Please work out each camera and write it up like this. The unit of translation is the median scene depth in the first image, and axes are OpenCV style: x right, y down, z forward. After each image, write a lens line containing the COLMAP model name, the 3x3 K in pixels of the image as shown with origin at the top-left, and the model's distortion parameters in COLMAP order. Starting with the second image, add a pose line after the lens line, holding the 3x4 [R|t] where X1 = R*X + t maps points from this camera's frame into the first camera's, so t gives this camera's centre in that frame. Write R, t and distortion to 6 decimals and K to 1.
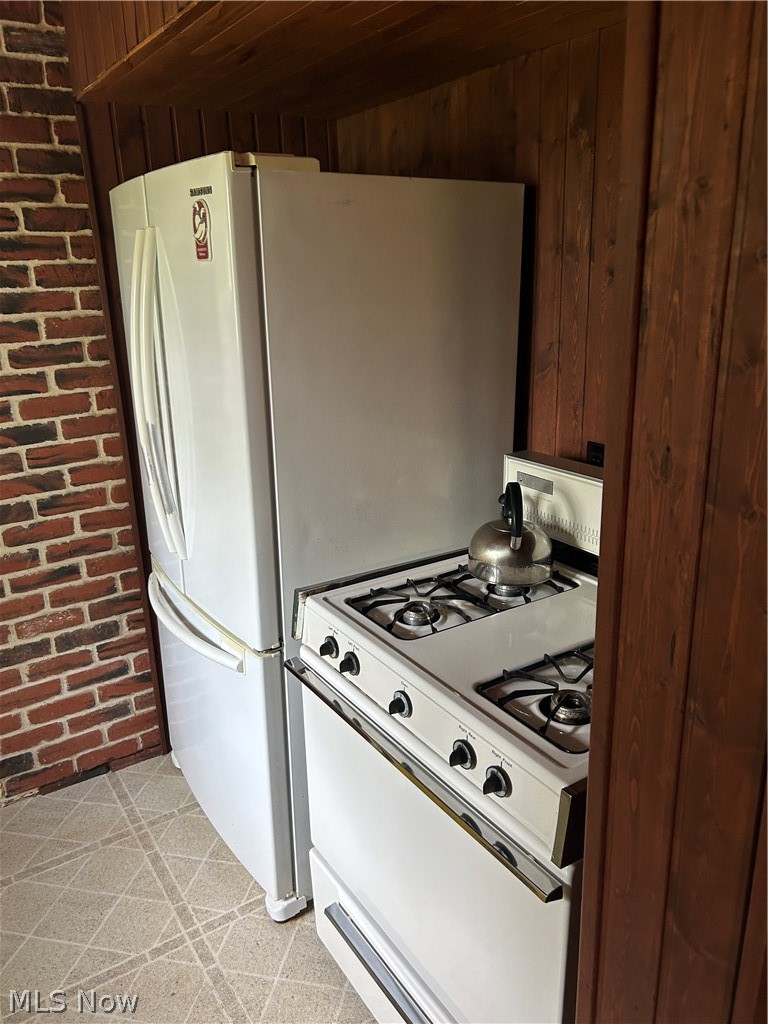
lens RADIAL K [[777.4, 0, 382.4], [0, 777.4, 511.0], [0, 0, 1]] dist [0.050206, -0.054532]
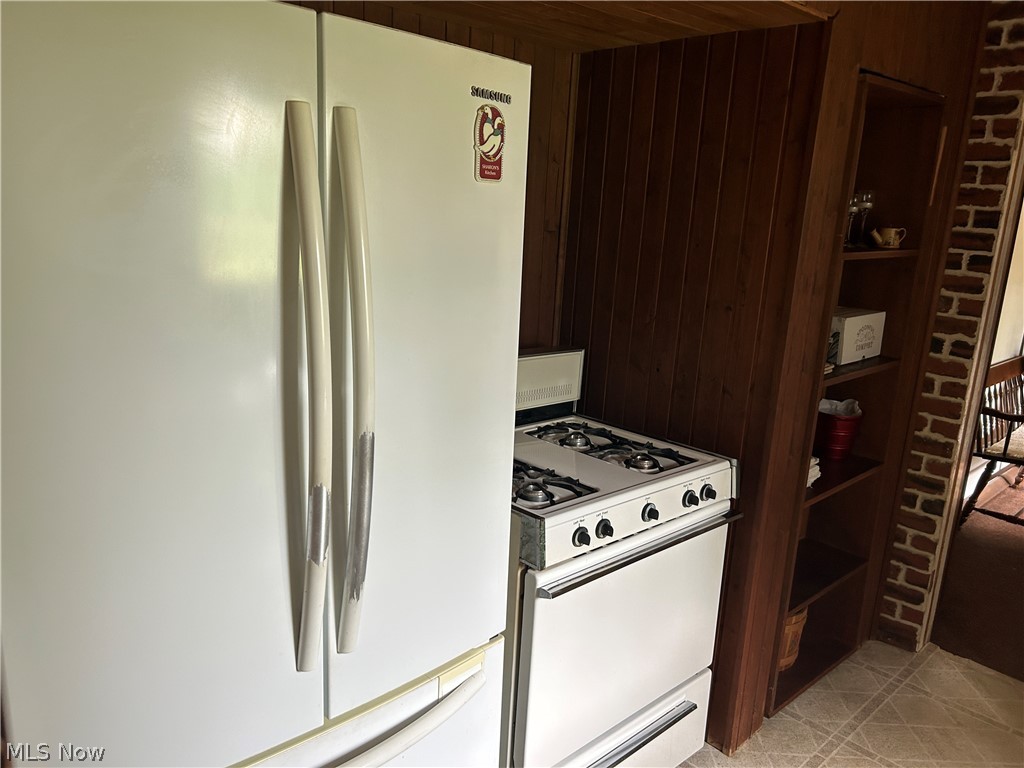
lens RADIAL K [[777.4, 0, 510.6], [0, 777.4, 385.7], [0, 0, 1]] dist [0.050206, -0.054532]
pose [[-0.183562, -0.201526, 0.962129, -1.045145], [0.254981, 0.935499, 0.244595, -0.317814], [-0.949363, 0.290223, -0.120337, 1.149405]]
